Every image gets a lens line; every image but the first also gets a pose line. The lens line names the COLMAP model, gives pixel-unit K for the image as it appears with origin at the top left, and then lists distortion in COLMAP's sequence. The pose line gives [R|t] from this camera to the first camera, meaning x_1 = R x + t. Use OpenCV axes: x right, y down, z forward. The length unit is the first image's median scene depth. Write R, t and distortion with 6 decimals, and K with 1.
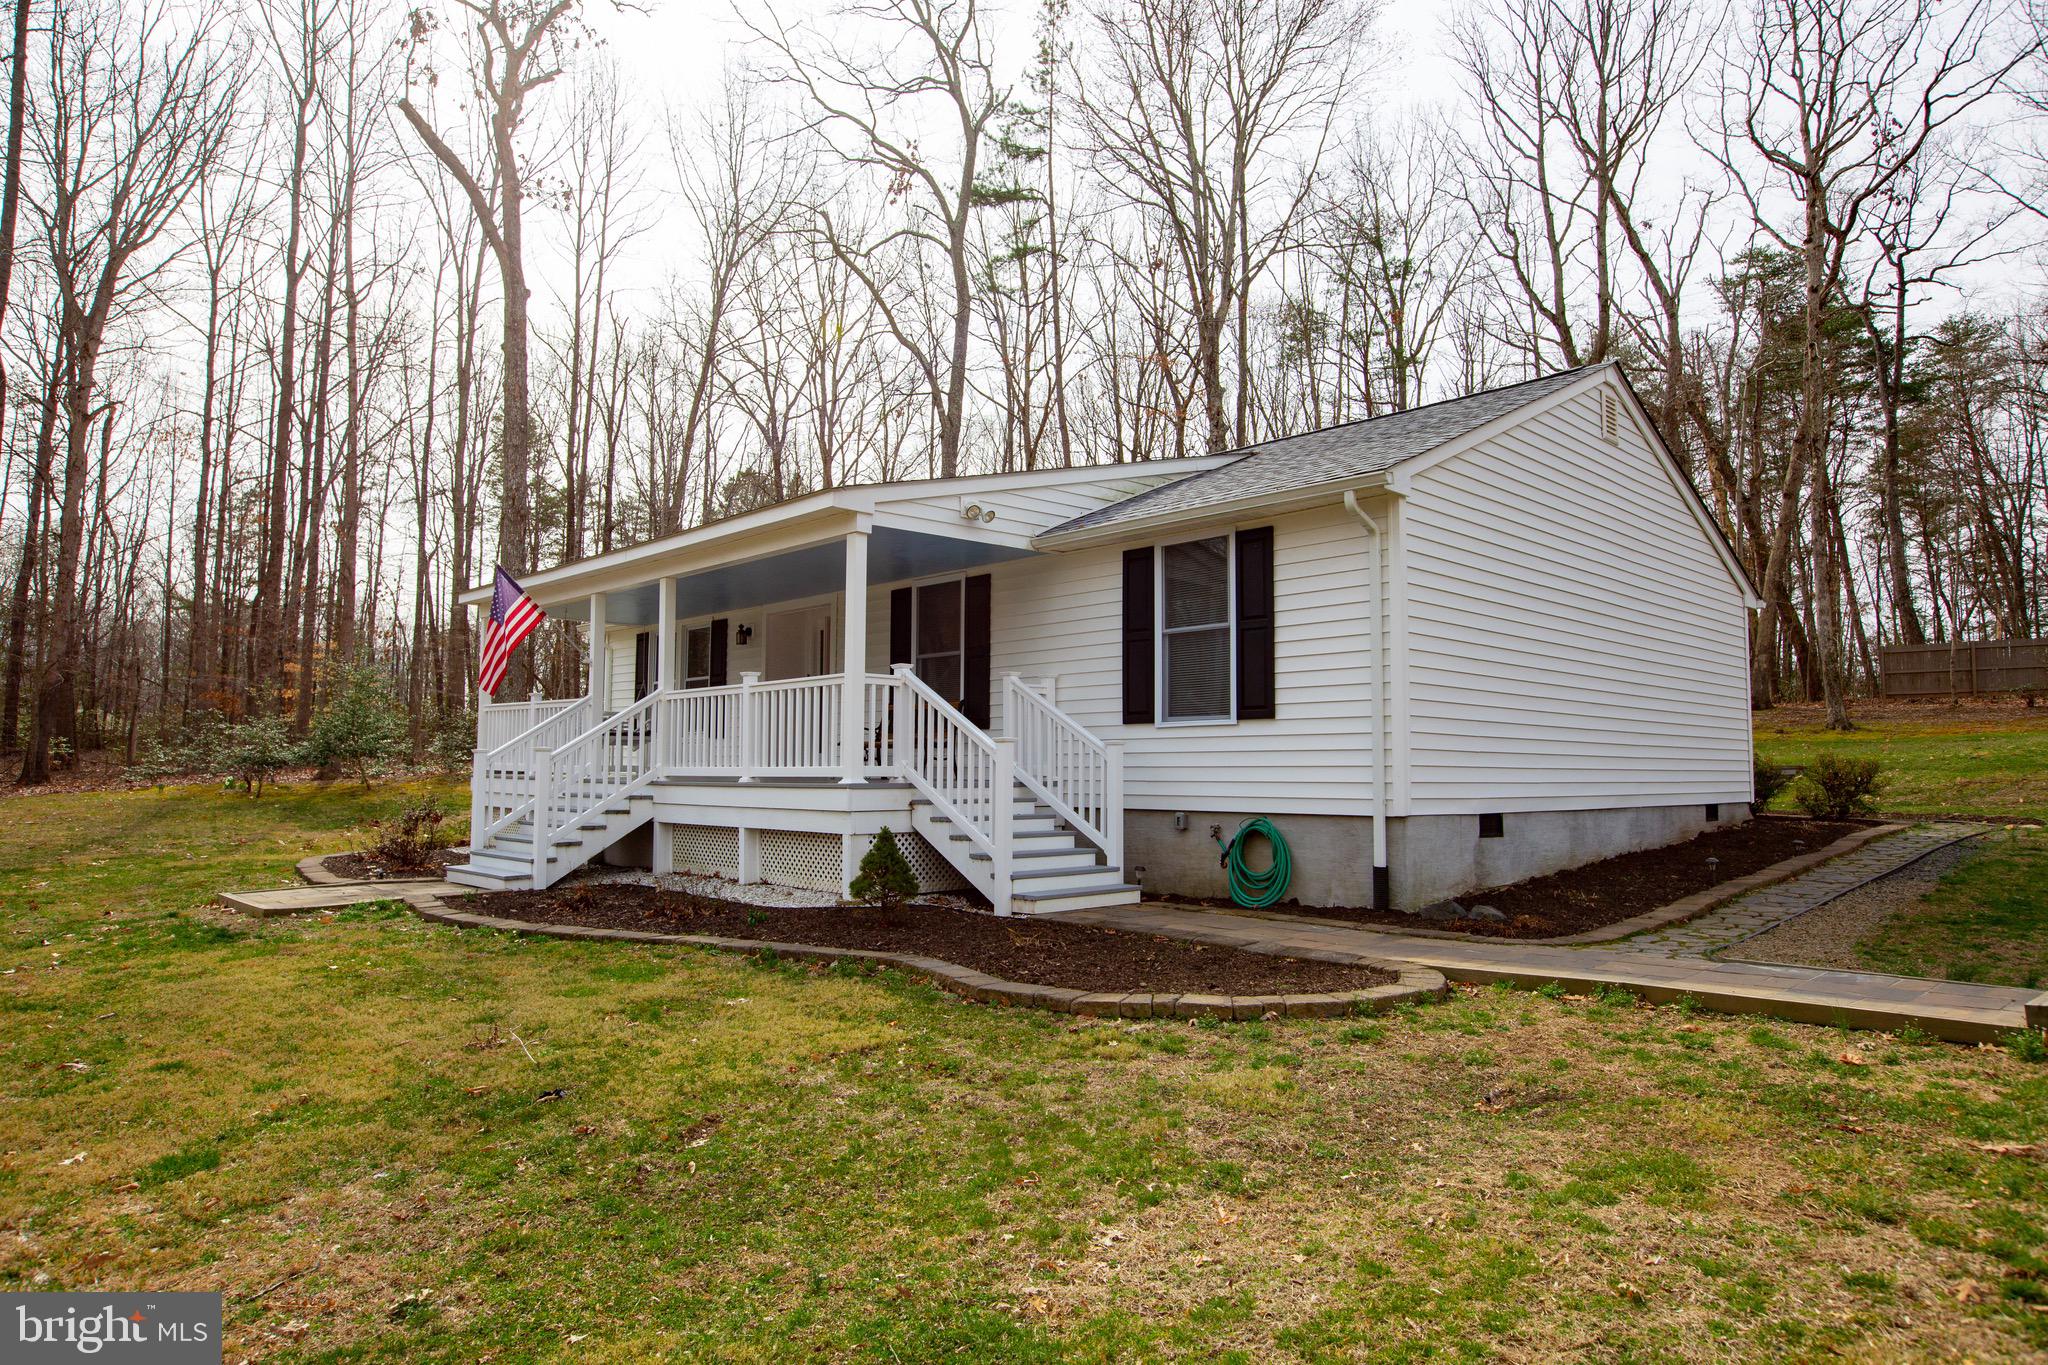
lens RADIAL K [[1230.7, 0, 1018.3], [0, 1230.7, 675.2], [0, 0, 1]] dist [-0.011923, 0.015267]
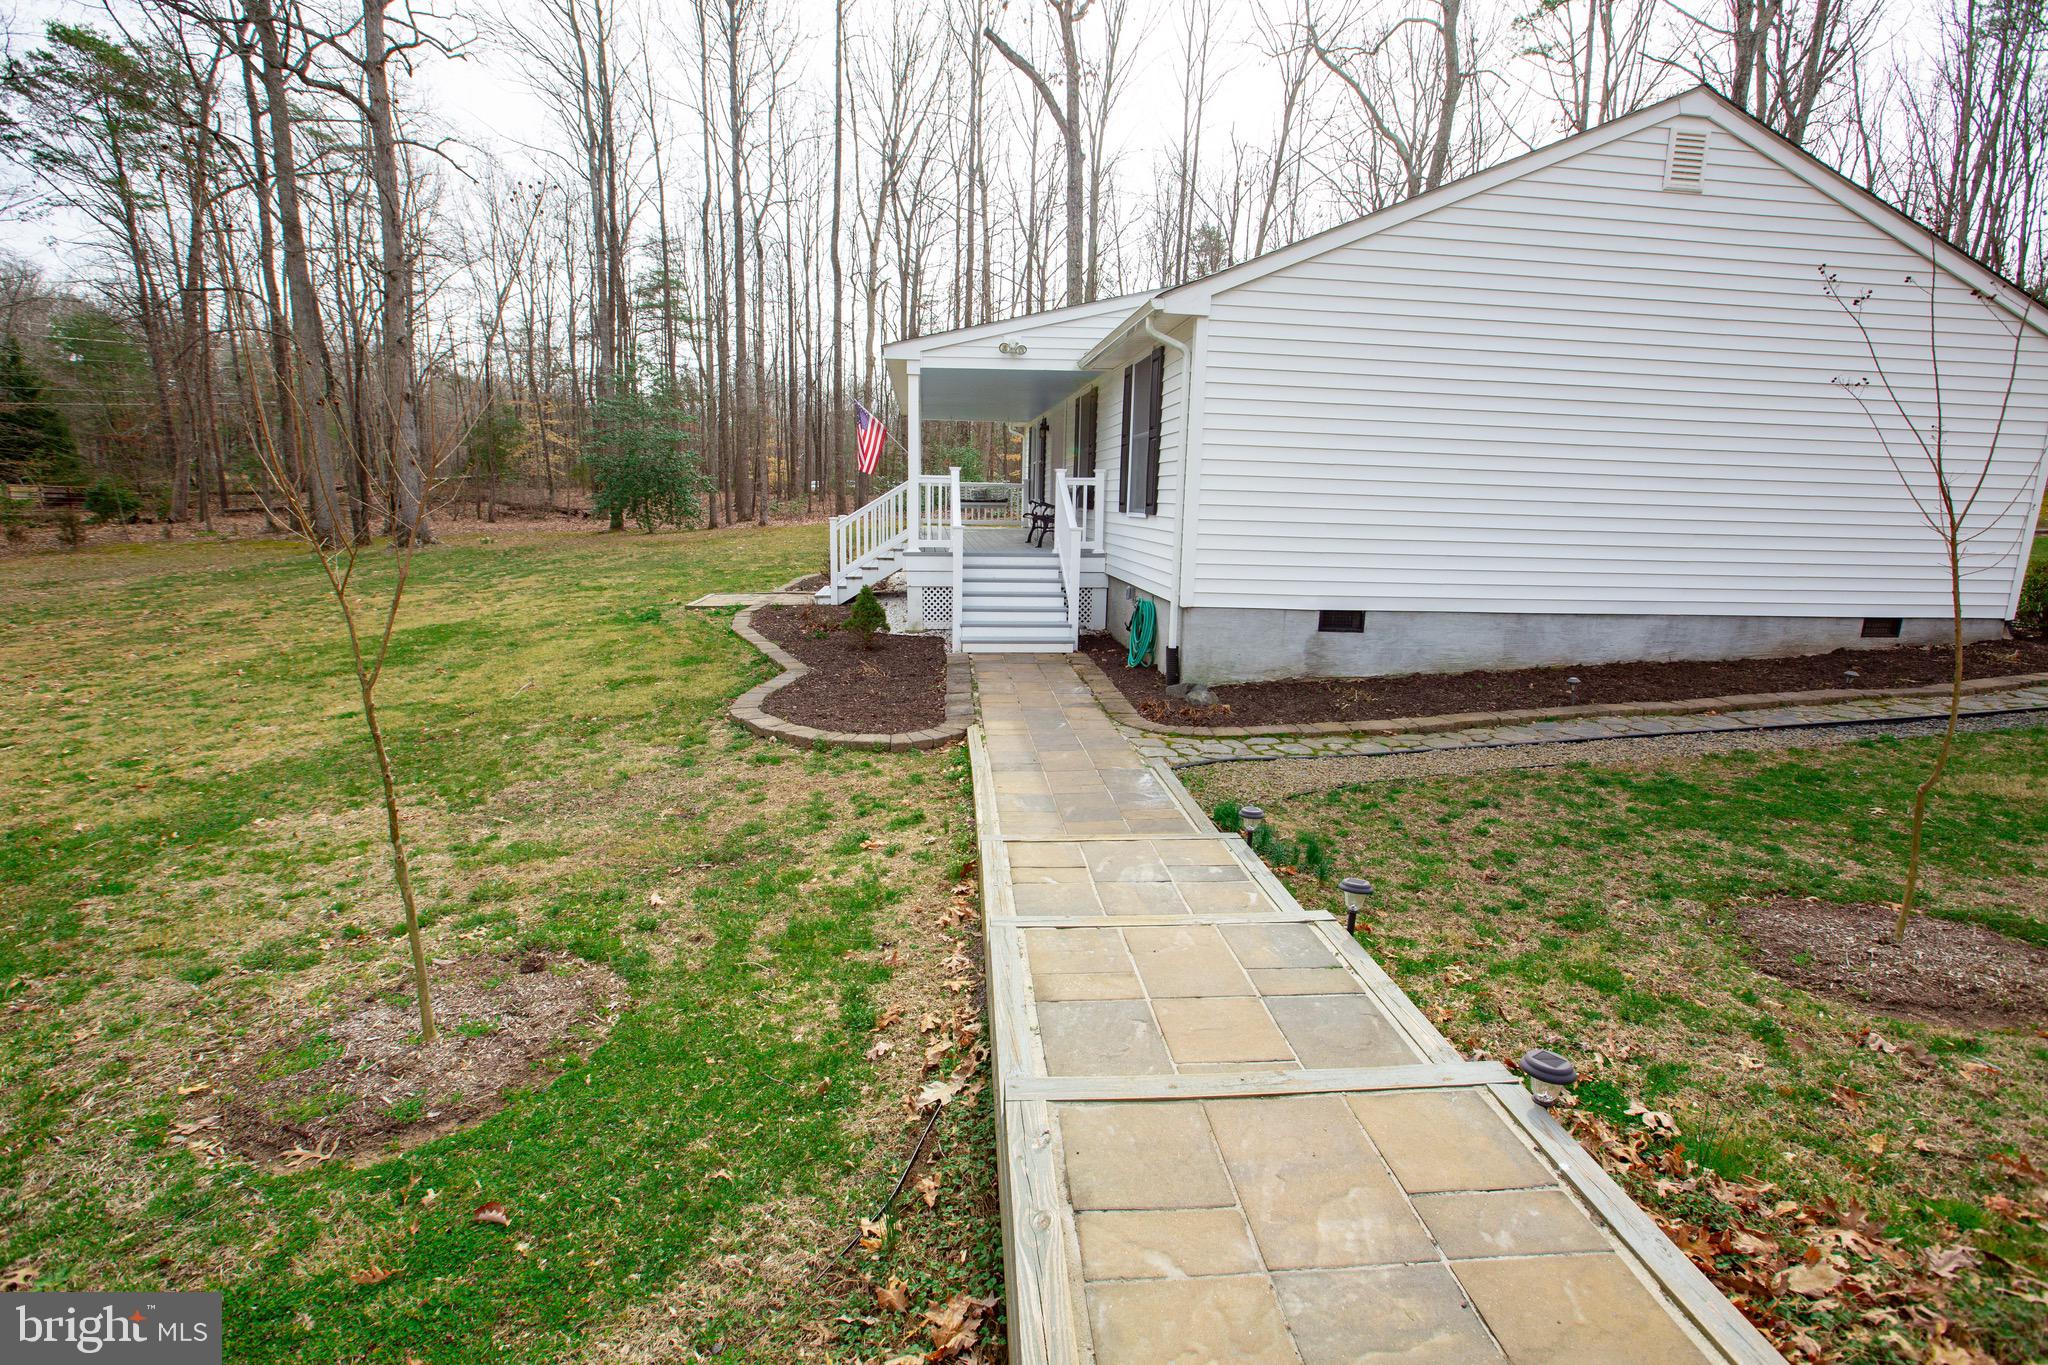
lens RADIAL K [[941.7, 0, 1021.6], [0, 941.7, 675.6], [0, 0, 1]] dist [-0.038819, 0.015777]
pose [[0.787960, 0.129296, -0.601998, 0.205700], [0.028588, 0.968967, 0.245532, -0.012681], [0.615063, -0.210679, 0.759811, 0.060639]]
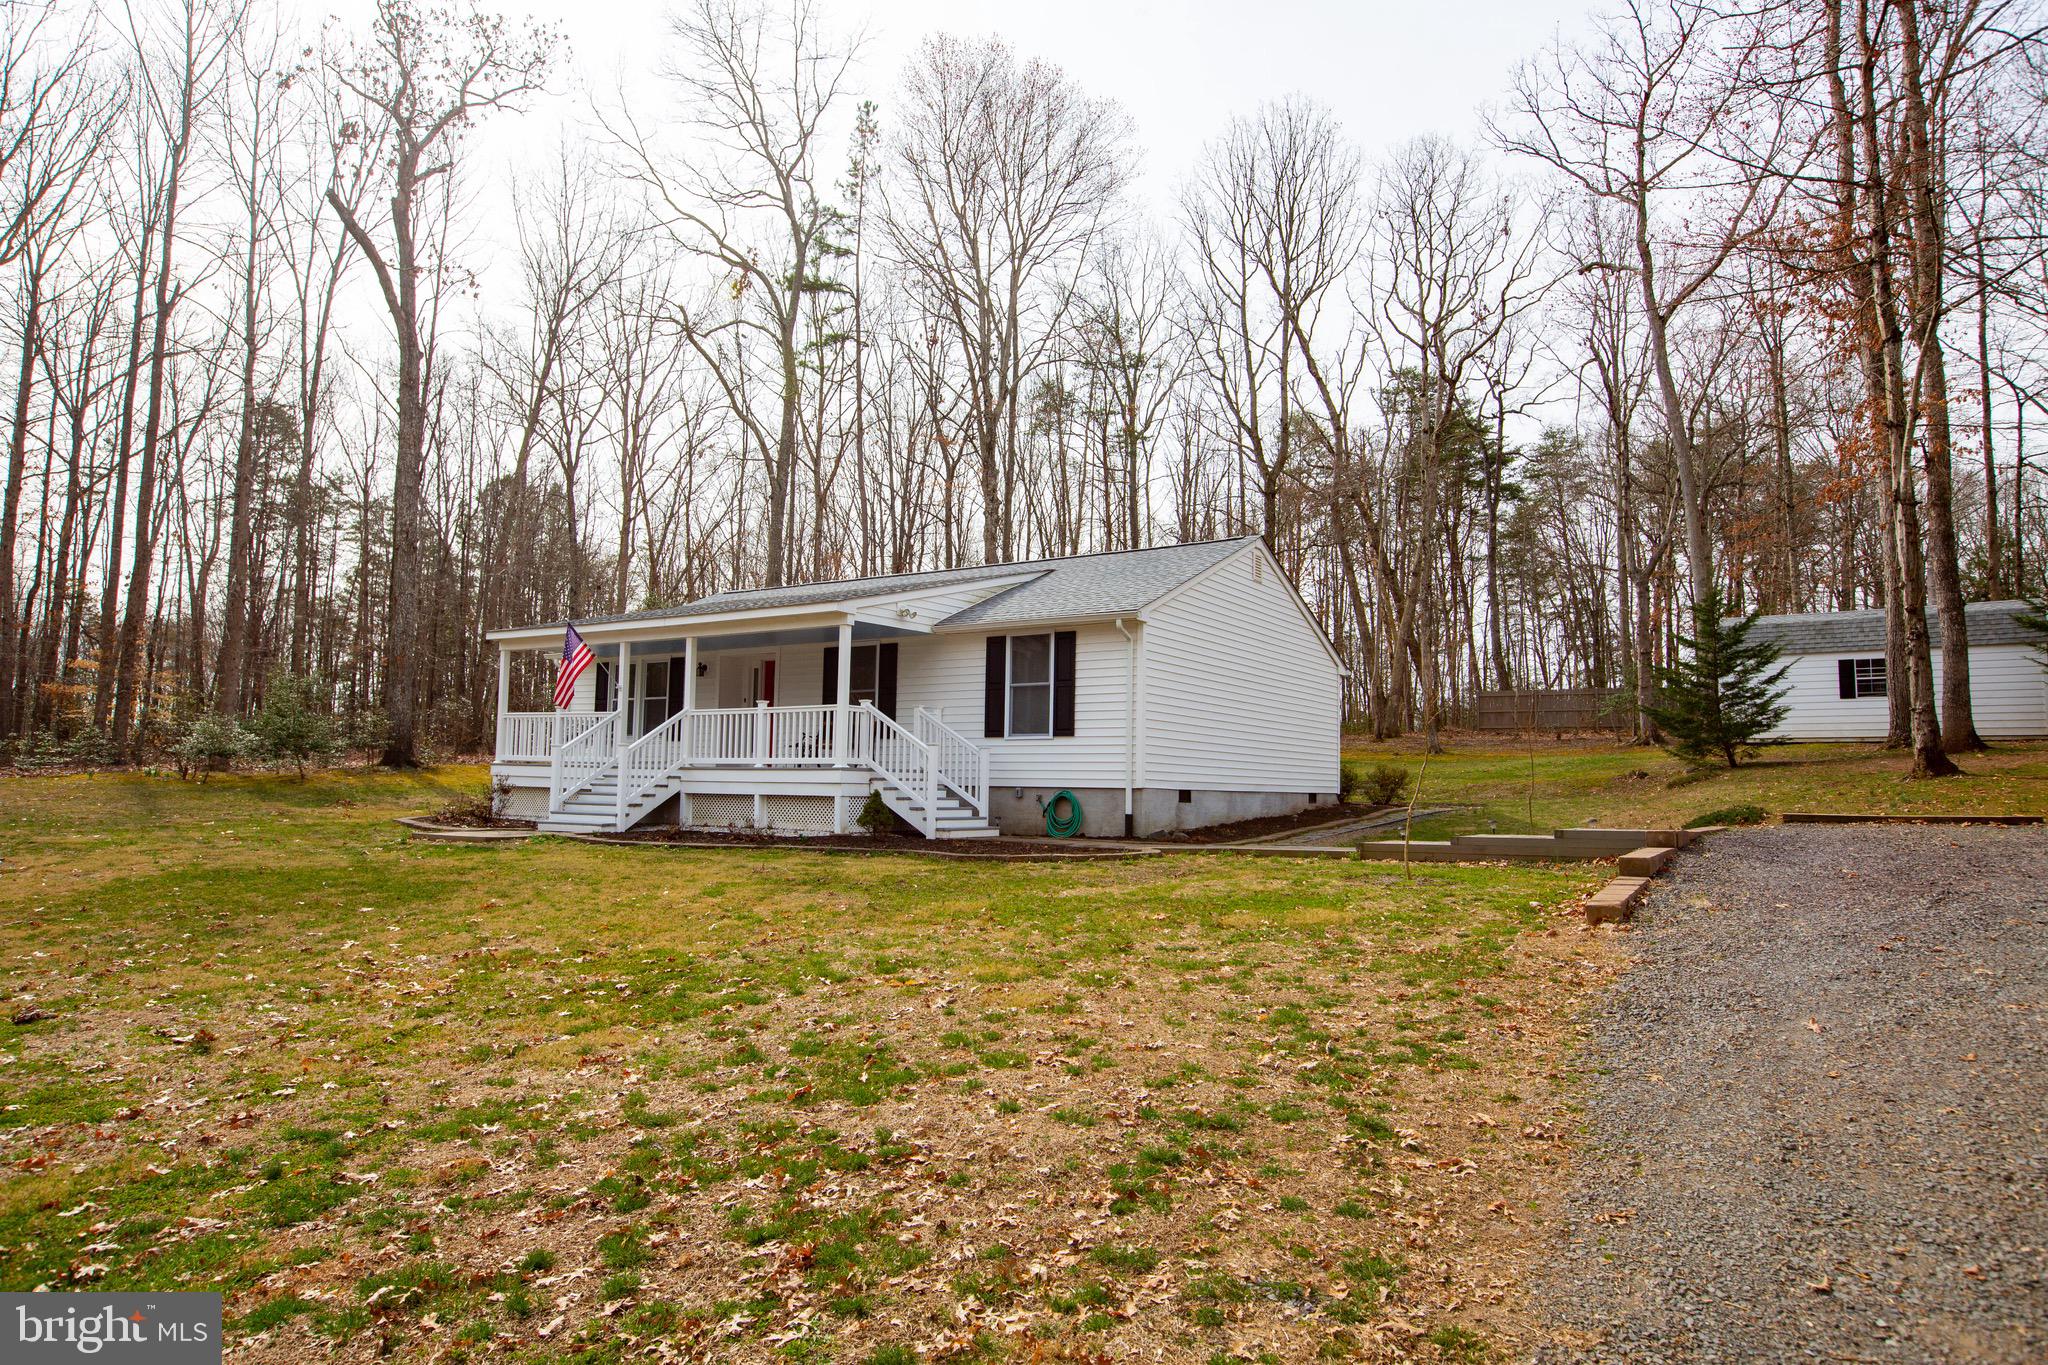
lens RADIAL K [[1252.8, 0, 1029.5], [0, 1252.8, 674.6], [0, 0, 1]] dist [-0.009800, -0.000828]
pose [[0.972974, 0.033348, 0.228496, -0.087208], [-0.030724, 0.999415, -0.015035, -0.007914], [-0.228864, 0.007608, 0.973429, -0.245109]]
